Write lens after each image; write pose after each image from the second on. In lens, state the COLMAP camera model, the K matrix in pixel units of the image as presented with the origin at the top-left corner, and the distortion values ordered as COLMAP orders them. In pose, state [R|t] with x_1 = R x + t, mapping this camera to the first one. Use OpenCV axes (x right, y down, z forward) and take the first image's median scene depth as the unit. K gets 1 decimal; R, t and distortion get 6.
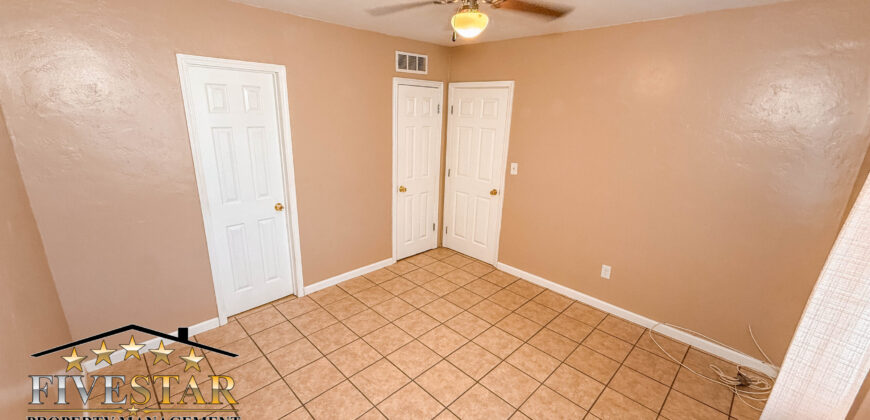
lens RADIAL K [[351.9, 0, 436.4], [0, 351.9, 212.2], [0, 0, 1]] dist [0.023268, 0.000096]
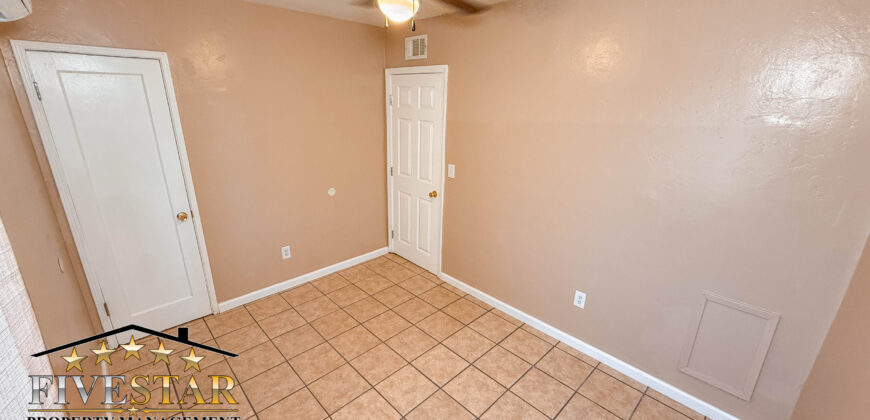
lens RADIAL K [[341.8, 0, 433.7], [0, 341.8, 208.4], [0, 0, 1]] dist [-0.017562, -0.000094]
pose [[0.999943, -0.007491, -0.007605, 0.104246], [0.007671, 0.999682, 0.024022, -0.026230], [0.007422, -0.024079, 0.999683, 0.097536]]
